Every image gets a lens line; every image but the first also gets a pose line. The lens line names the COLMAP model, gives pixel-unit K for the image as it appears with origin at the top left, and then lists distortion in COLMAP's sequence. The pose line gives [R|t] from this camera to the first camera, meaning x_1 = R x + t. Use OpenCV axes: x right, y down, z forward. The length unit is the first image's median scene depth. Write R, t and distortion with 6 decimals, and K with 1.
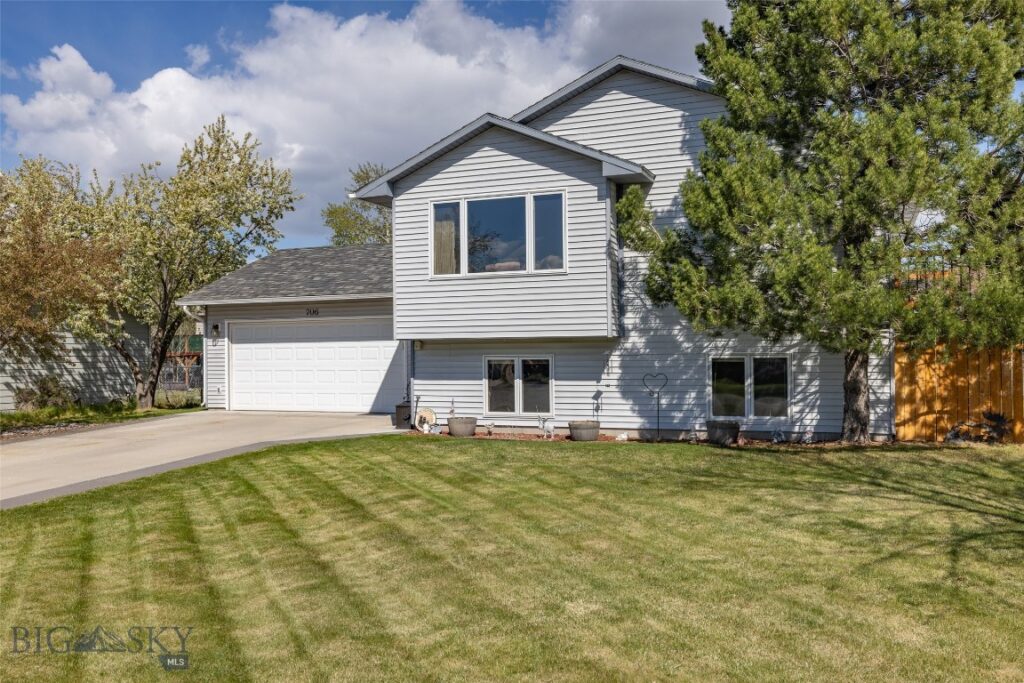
lens RADIAL K [[863.1, 0, 511.9], [0, 863.1, 344.1], [0, 0, 1]] dist [-0.013310, 0.001668]
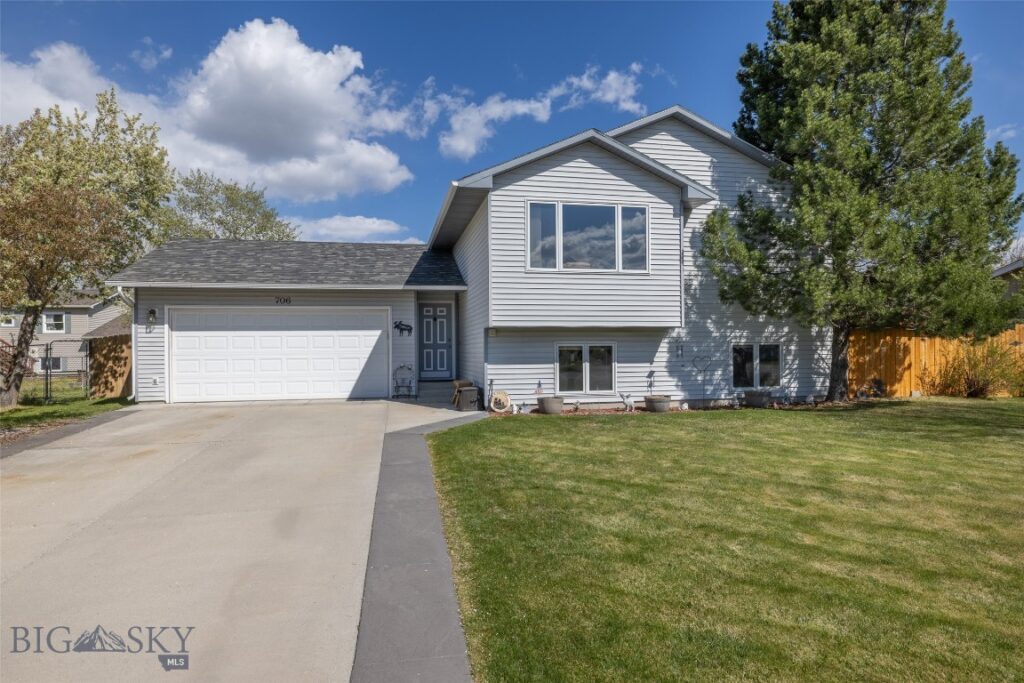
lens RADIAL K [[582.2, 0, 512.0], [0, 582.2, 339.8], [0, 0, 1]] dist [-0.007864, -0.001110]
pose [[0.836820, 0.009957, 0.547387, -0.525025], [-0.006047, 0.999942, -0.008945, 0.018148], [-0.547444, 0.004175, 0.836832, 0.407936]]
